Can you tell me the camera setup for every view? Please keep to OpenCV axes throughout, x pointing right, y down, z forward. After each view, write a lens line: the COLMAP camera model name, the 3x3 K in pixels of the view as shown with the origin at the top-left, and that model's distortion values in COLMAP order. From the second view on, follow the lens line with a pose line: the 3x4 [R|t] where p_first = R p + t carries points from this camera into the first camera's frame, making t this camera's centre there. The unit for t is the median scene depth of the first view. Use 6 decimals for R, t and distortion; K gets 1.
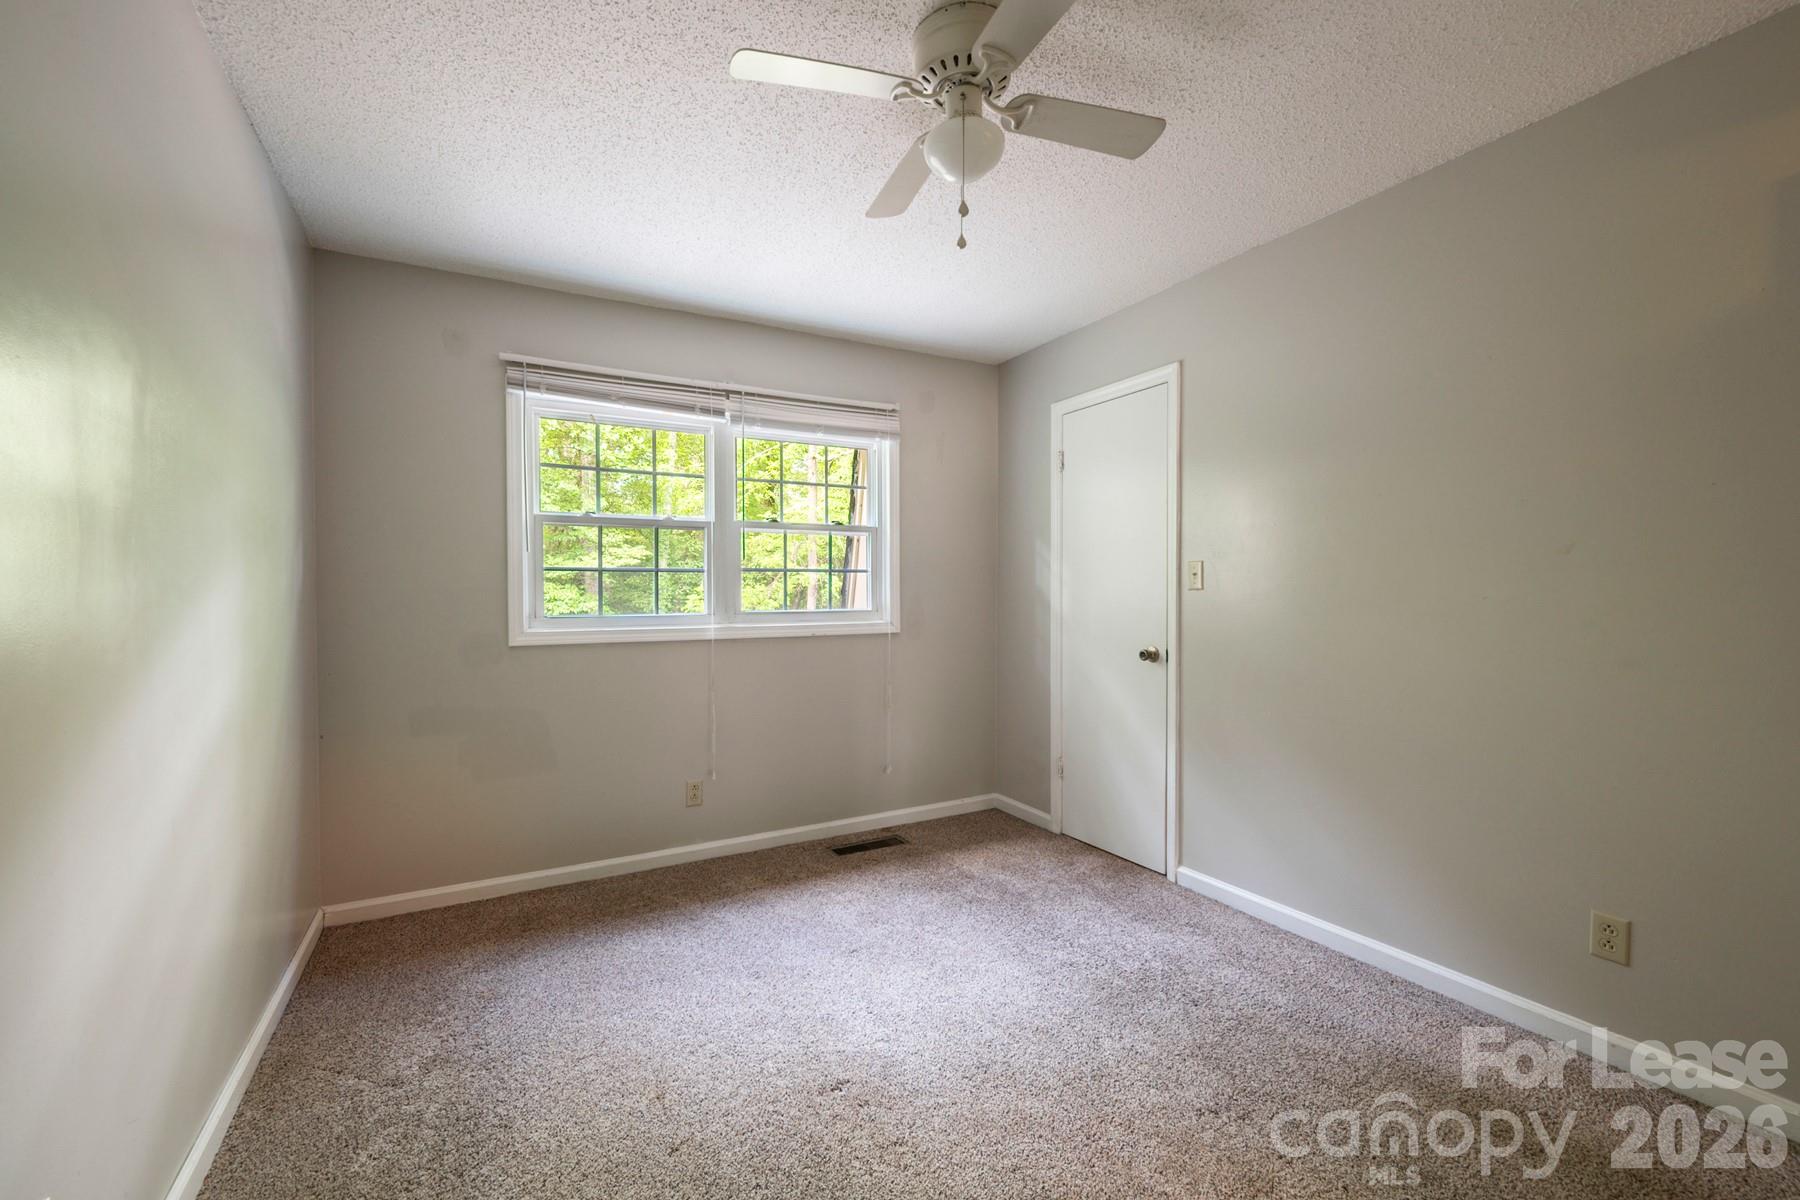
lens RADIAL K [[769.3, 0, 911.5], [0, 769.3, 603.3], [0, 0, 1]] dist [-0.000537, 0.000184]
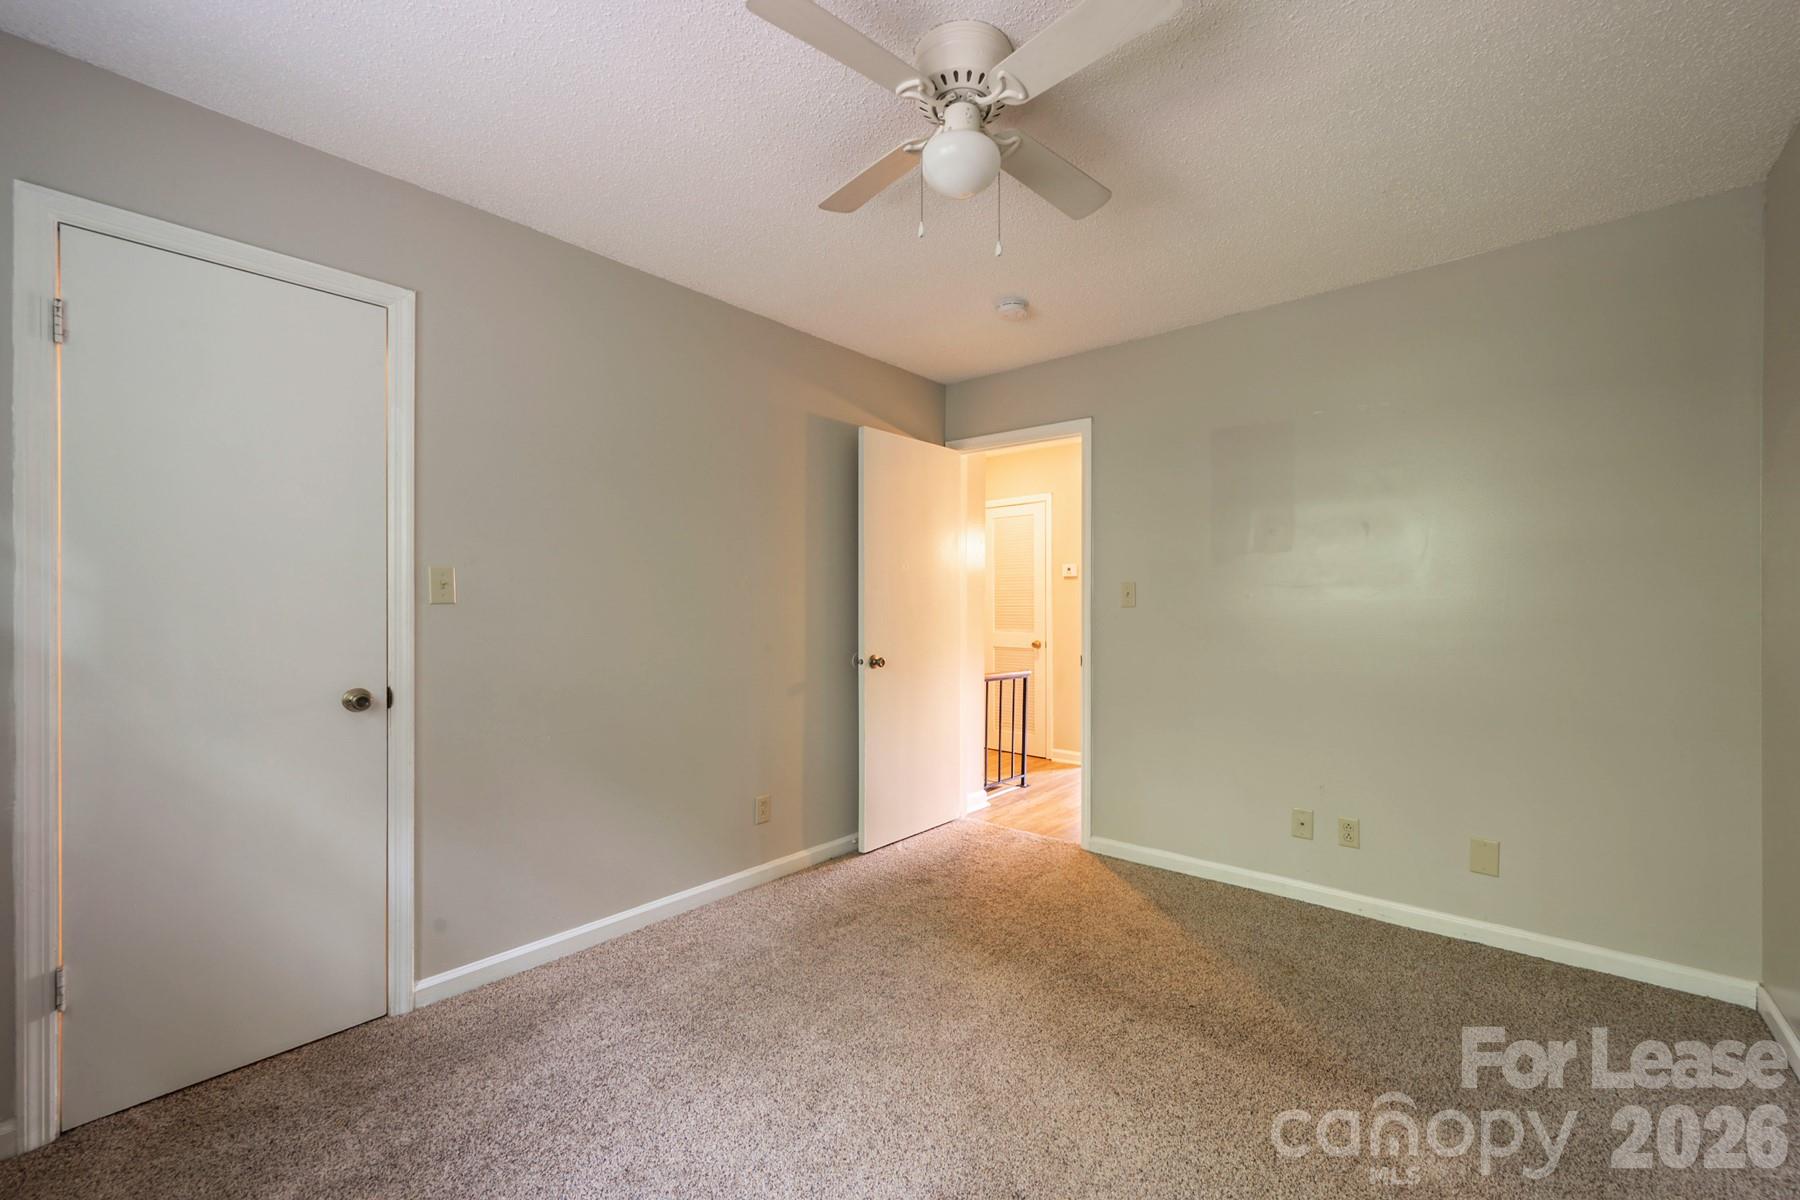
lens RADIAL K [[716.8, 0, 903.3], [0, 716.8, 602.1], [0, 0, 1]] dist [-0.001306, -0.000033]
pose [[-0.340055, 0.011424, 0.940336, -0.446107], [0.018330, 0.999817, -0.005518, -0.005660], [-0.940227, 0.015359, -0.340202, 0.792829]]
